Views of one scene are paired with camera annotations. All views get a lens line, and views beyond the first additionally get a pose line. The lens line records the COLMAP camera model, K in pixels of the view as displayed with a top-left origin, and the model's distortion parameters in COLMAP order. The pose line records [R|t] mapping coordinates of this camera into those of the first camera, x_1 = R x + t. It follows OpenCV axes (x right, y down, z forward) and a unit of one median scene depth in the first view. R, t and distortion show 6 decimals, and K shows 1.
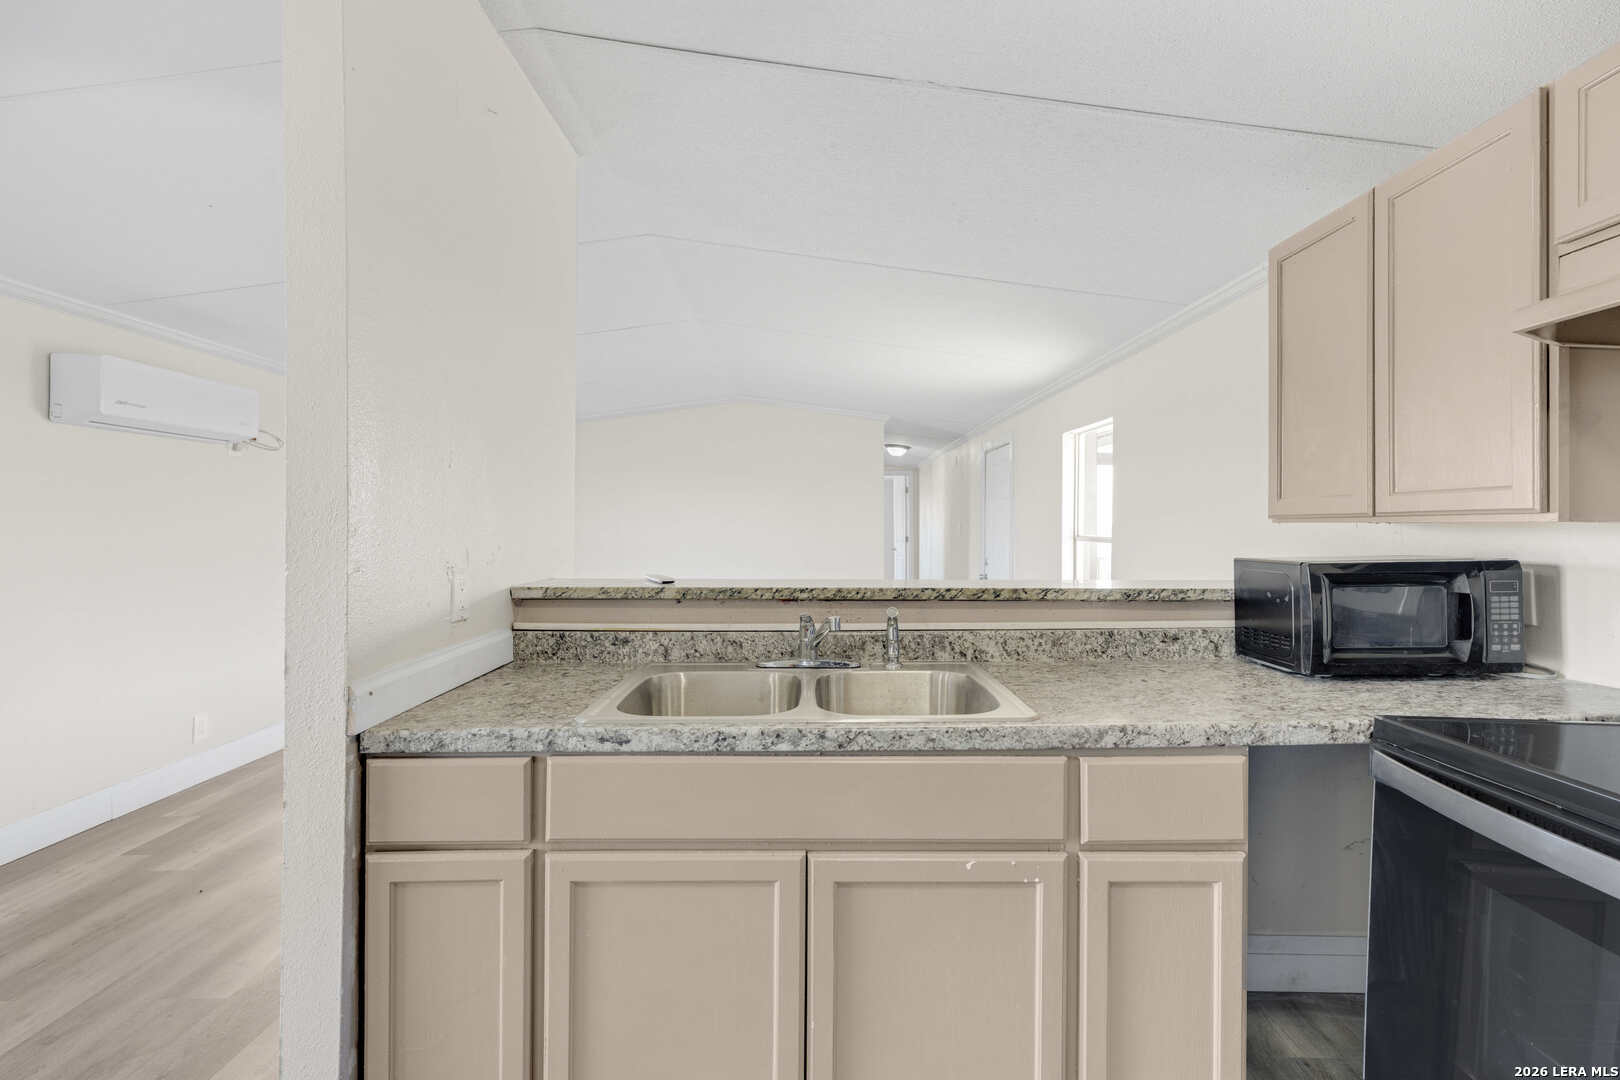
lens RADIAL K [[723.4, 0, 813.4], [0, 723.4, 537.6], [0, 0, 1]] dist [0.002440, -0.001250]
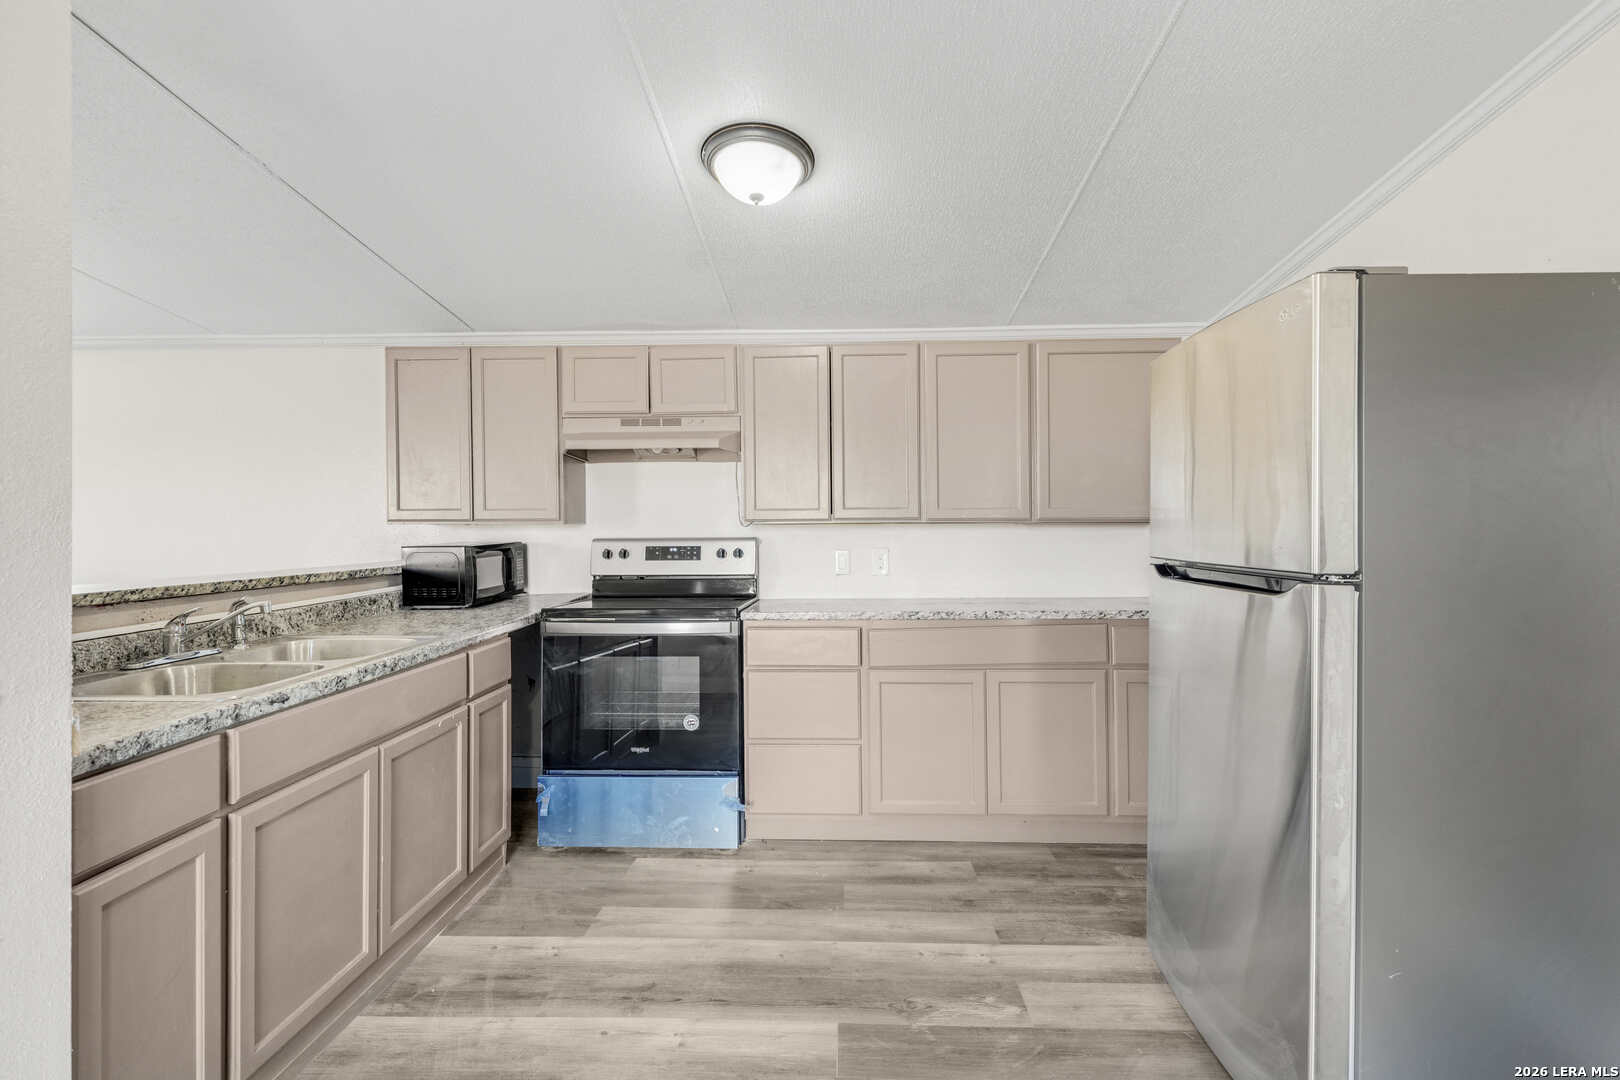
lens RADIAL K [[723.4, 0, 811.5], [0, 723.4, 525.9], [0, 0, 1]] dist [0.002440, -0.001250]
pose [[0.055088, -0.001303, 0.998481, -1.143881], [0.019064, 0.999818, 0.000253, -0.000171], [-0.998299, 0.019022, 0.055103, 0.016984]]
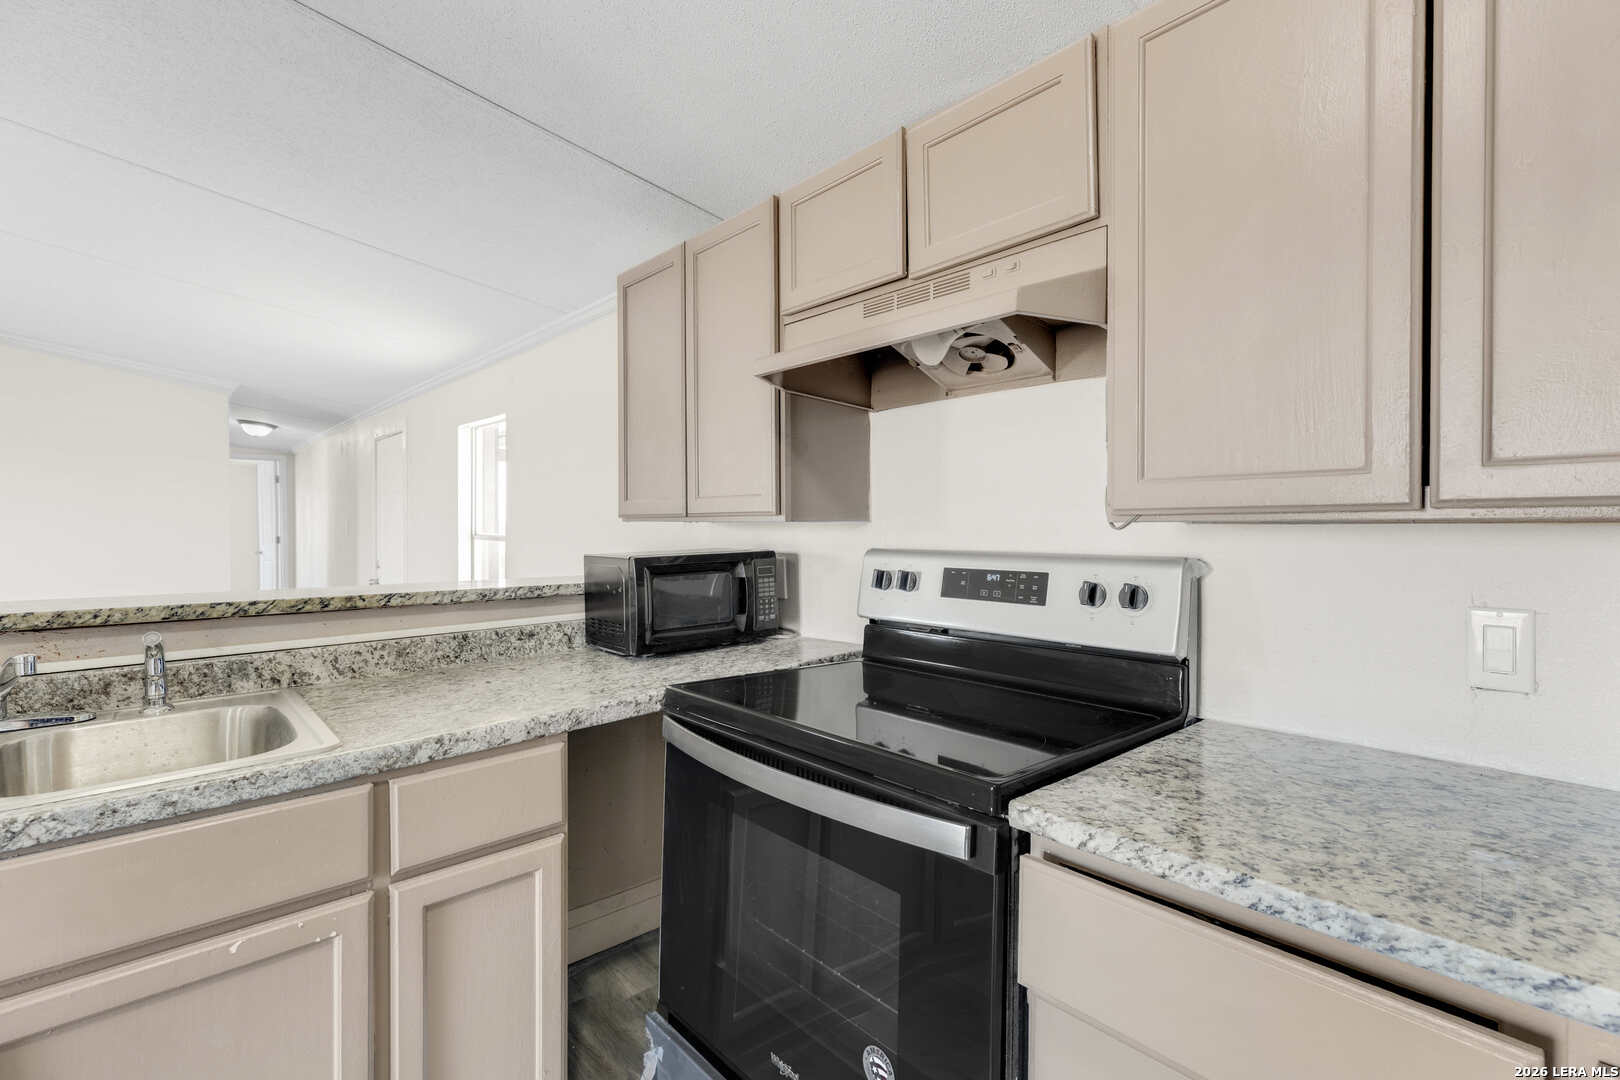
lens RADIAL K [[723.4, 0, 800.8], [0, 723.4, 536.8], [0, 0, 1]] dist [0.002440, -0.001250]
pose [[0.742022, -0.010644, 0.670291, 0.119730], [0.009097, 0.999942, 0.005808, -0.001318], [-0.670314, 0.001788, 0.742076, -0.013910]]
